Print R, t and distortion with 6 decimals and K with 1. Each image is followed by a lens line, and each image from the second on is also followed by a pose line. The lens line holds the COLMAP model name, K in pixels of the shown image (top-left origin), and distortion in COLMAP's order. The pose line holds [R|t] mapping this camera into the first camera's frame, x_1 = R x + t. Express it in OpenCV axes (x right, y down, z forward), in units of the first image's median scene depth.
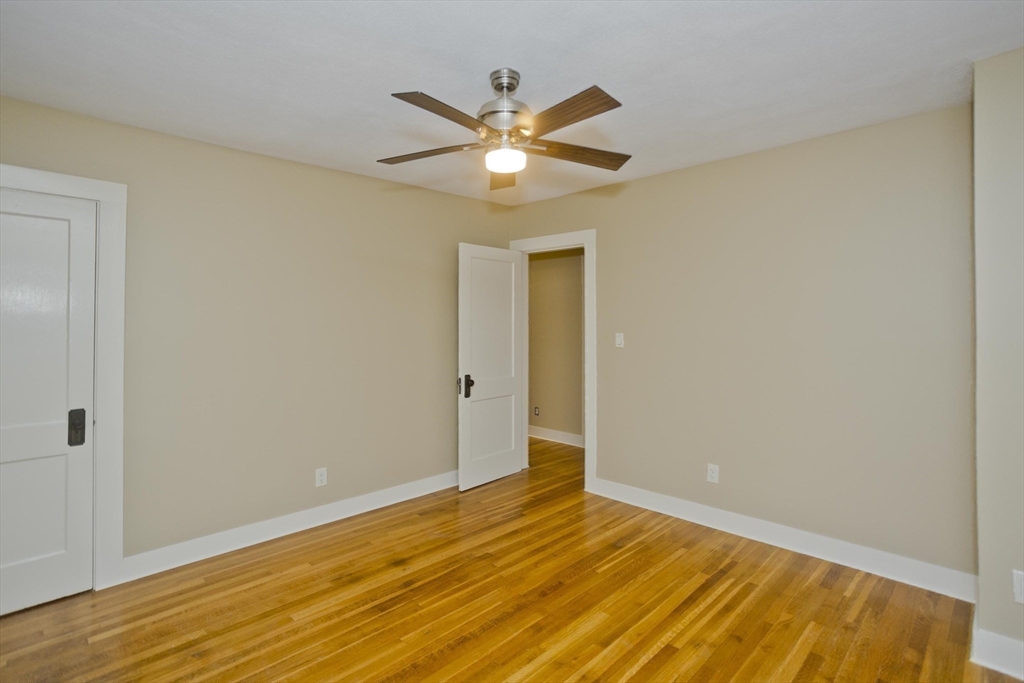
lens RADIAL K [[517.8, 0, 510.7], [0, 517.8, 316.4], [0, 0, 1]] dist [-0.001433, 0.000780]
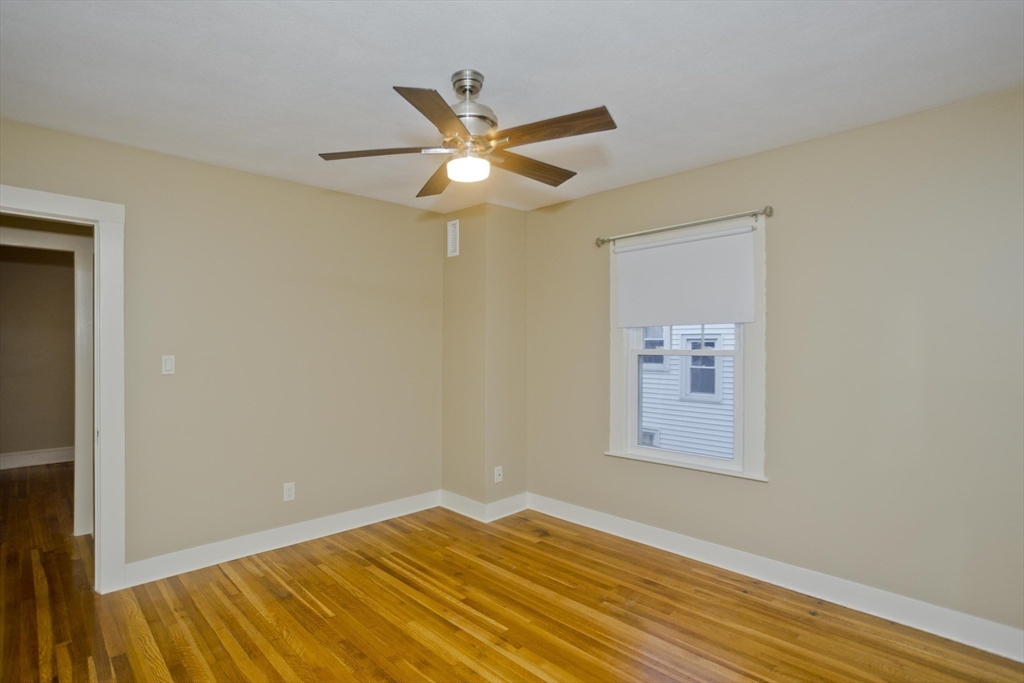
lens RADIAL K [[496.0, 0, 510.6], [0, 496.0, 346.8], [0, 0, 1]] dist [0.000343, 0.000977]
pose [[0.029330, -0.004624, 0.999559, -0.693402], [-0.015530, 0.999866, 0.005081, 0.011546], [-0.999449, -0.015672, 0.029254, 0.671805]]
